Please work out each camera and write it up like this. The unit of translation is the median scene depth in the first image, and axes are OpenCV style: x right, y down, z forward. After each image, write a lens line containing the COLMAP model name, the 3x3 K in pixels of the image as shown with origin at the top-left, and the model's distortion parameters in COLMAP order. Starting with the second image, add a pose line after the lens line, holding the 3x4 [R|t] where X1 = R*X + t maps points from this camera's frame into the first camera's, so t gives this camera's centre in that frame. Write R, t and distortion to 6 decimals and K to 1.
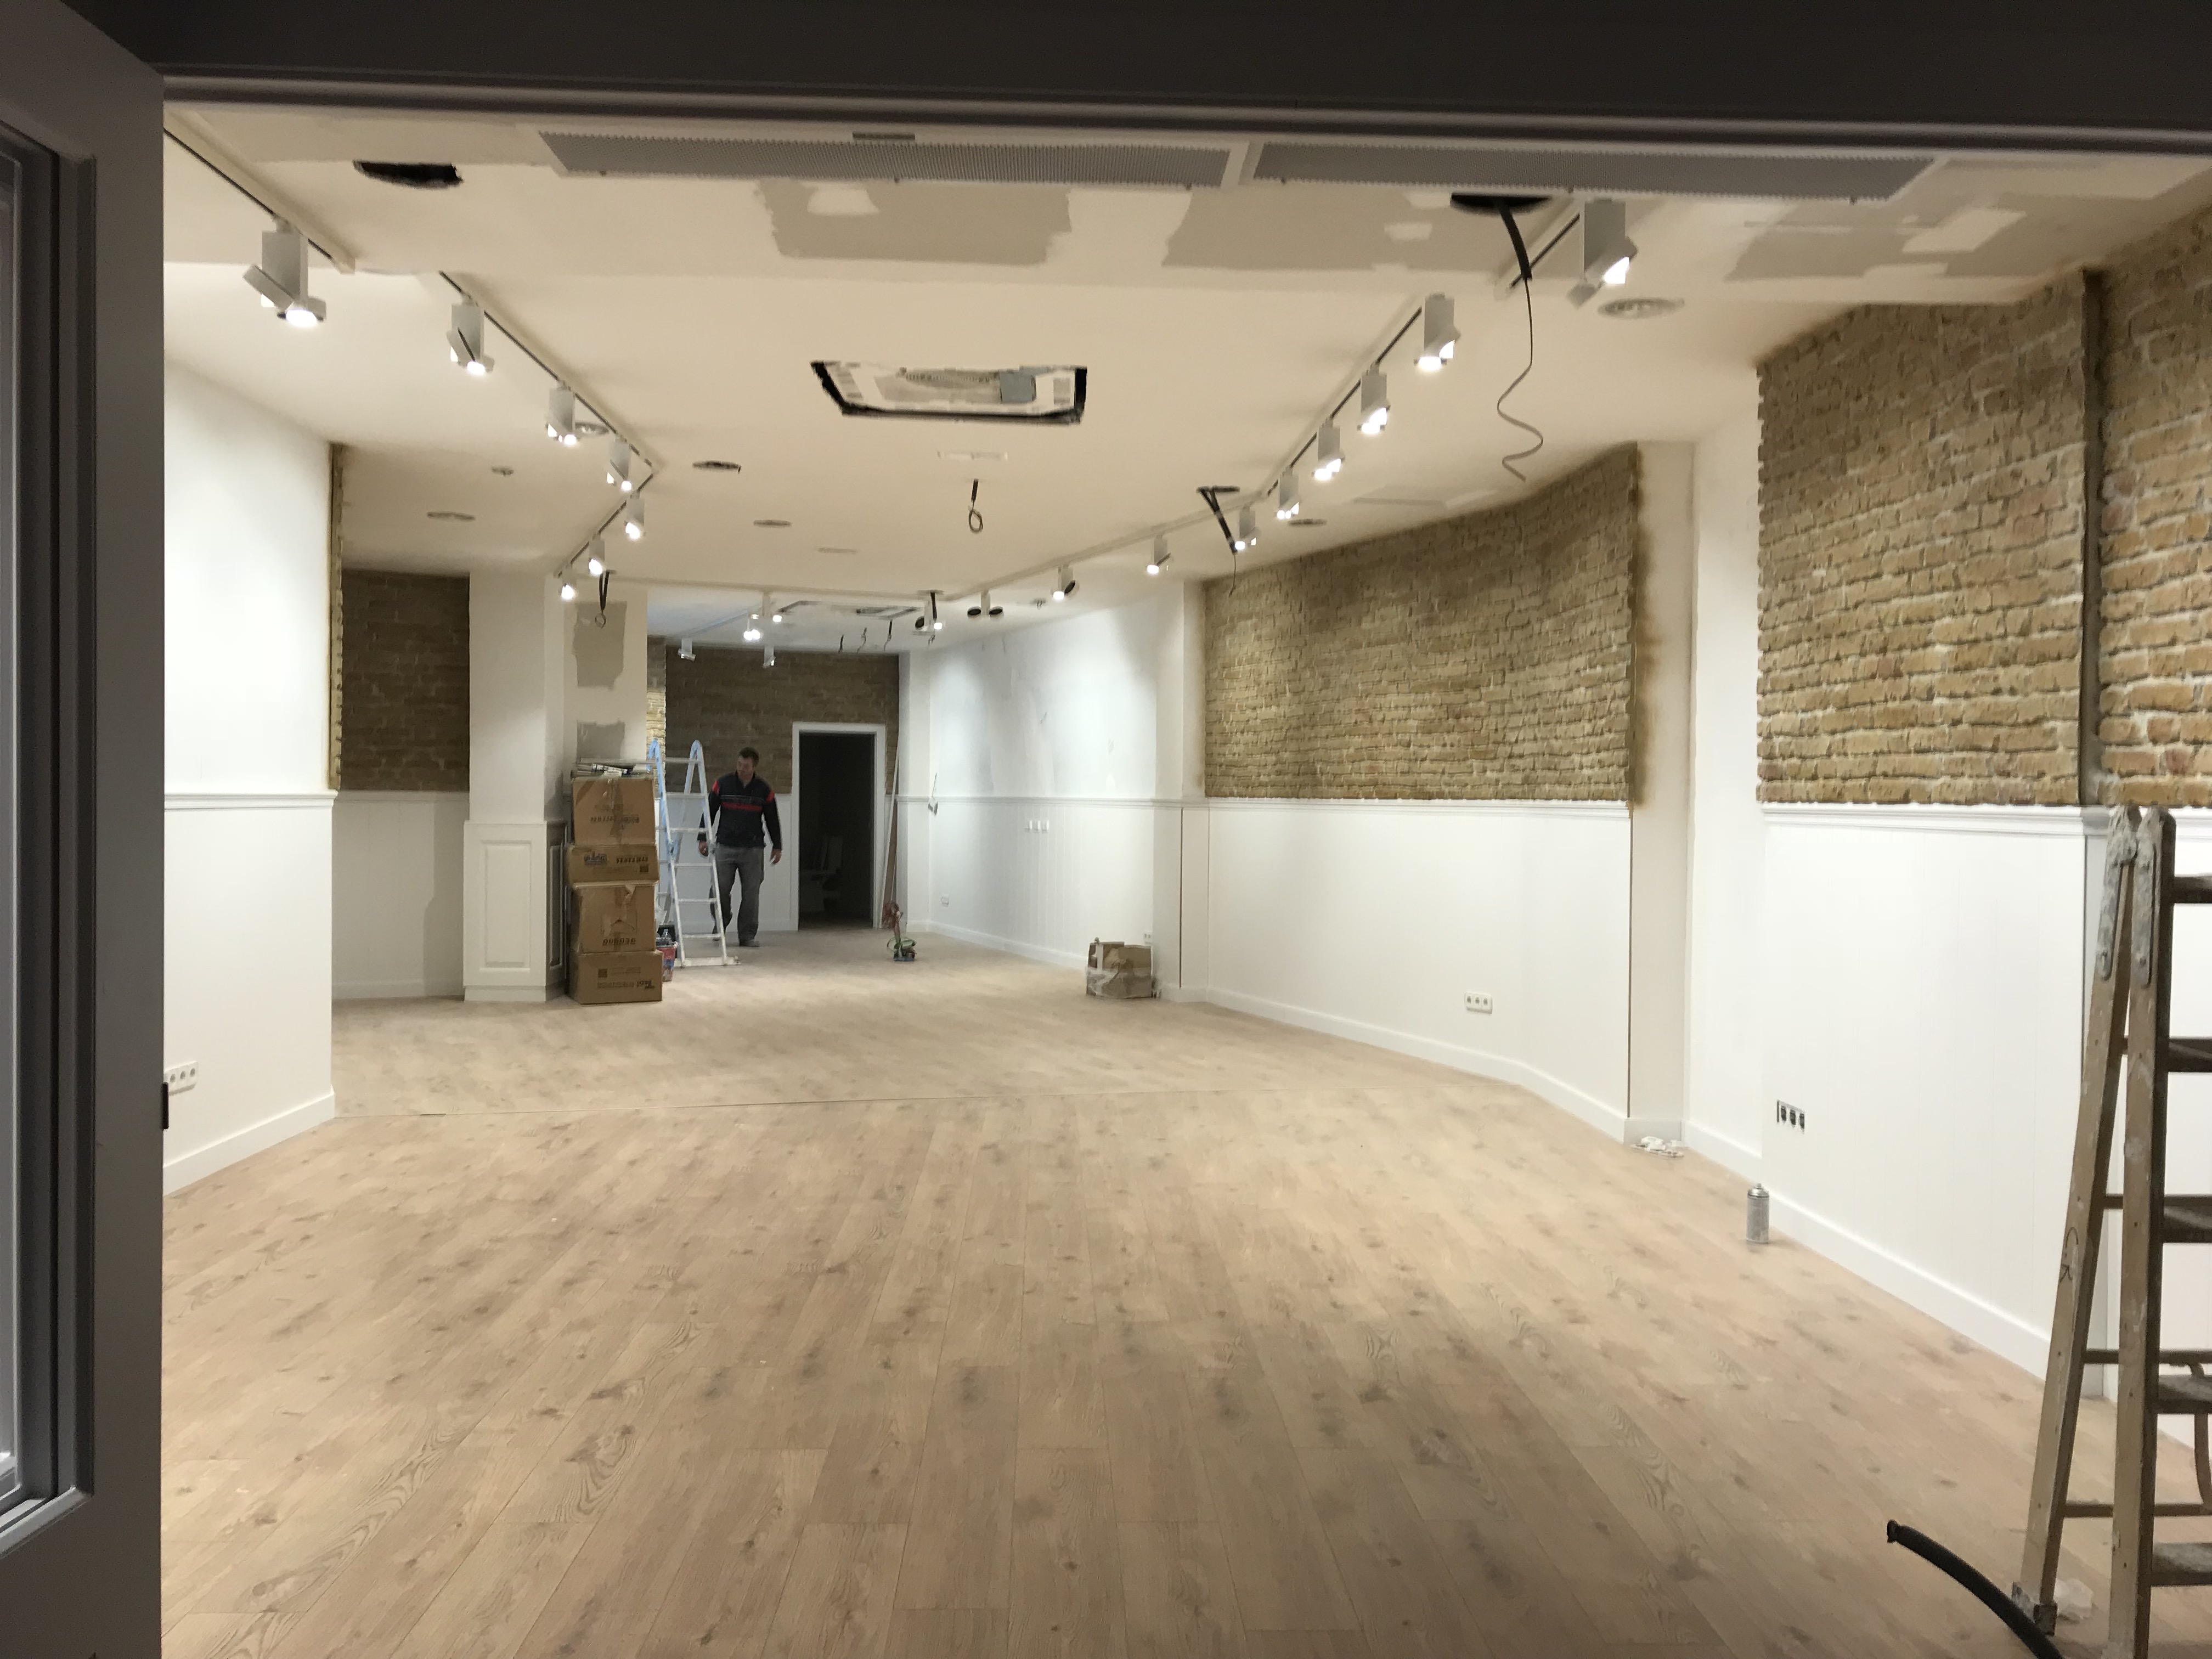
lens RADIAL K [[1797.2, 0, 1106.0], [0, 1797.2, 829.5], [0, 0, 1]] dist [0.001289, 0.000709]
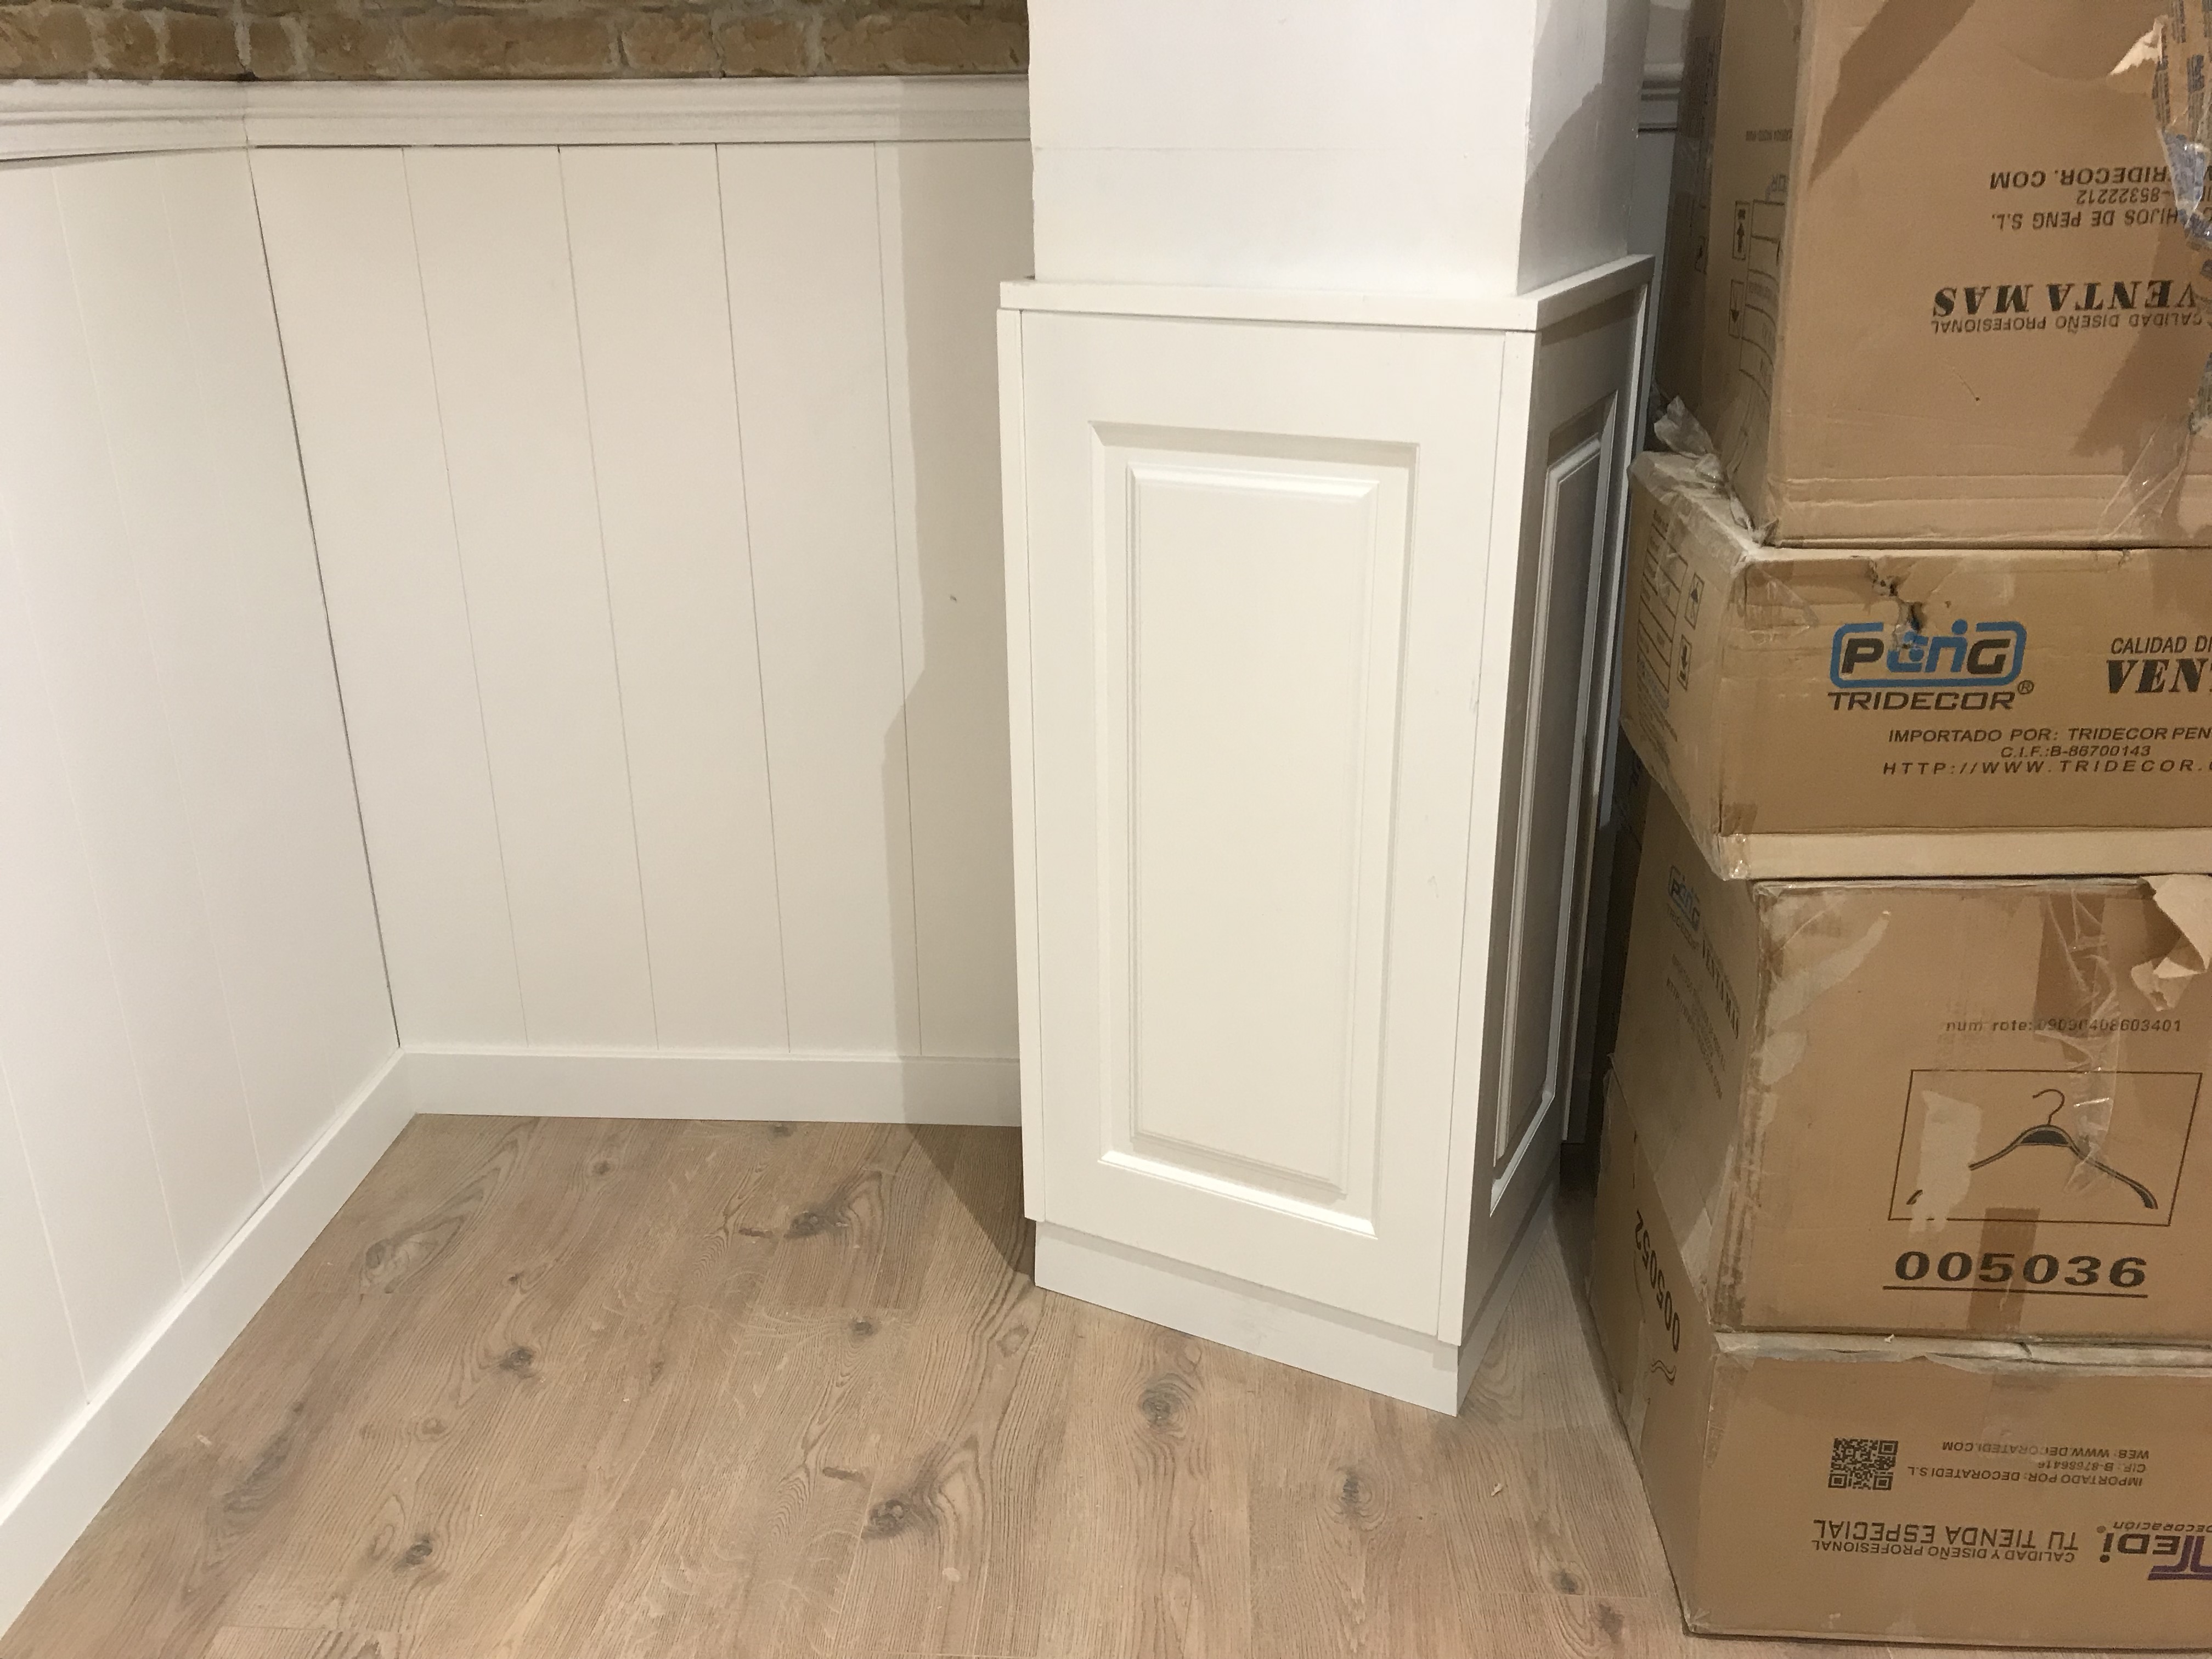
lens RADIAL K [[1797.2, 0, 1106.0], [0, 1797.2, 829.5], [0, 0, 1]] dist [0.001289, 0.000709]
pose [[0.880830, 0.154259, -0.447596, -0.194635], [0.011523, 0.938162, 0.346003, -0.009926], [0.473292, -0.309928, 0.824584, 0.614126]]
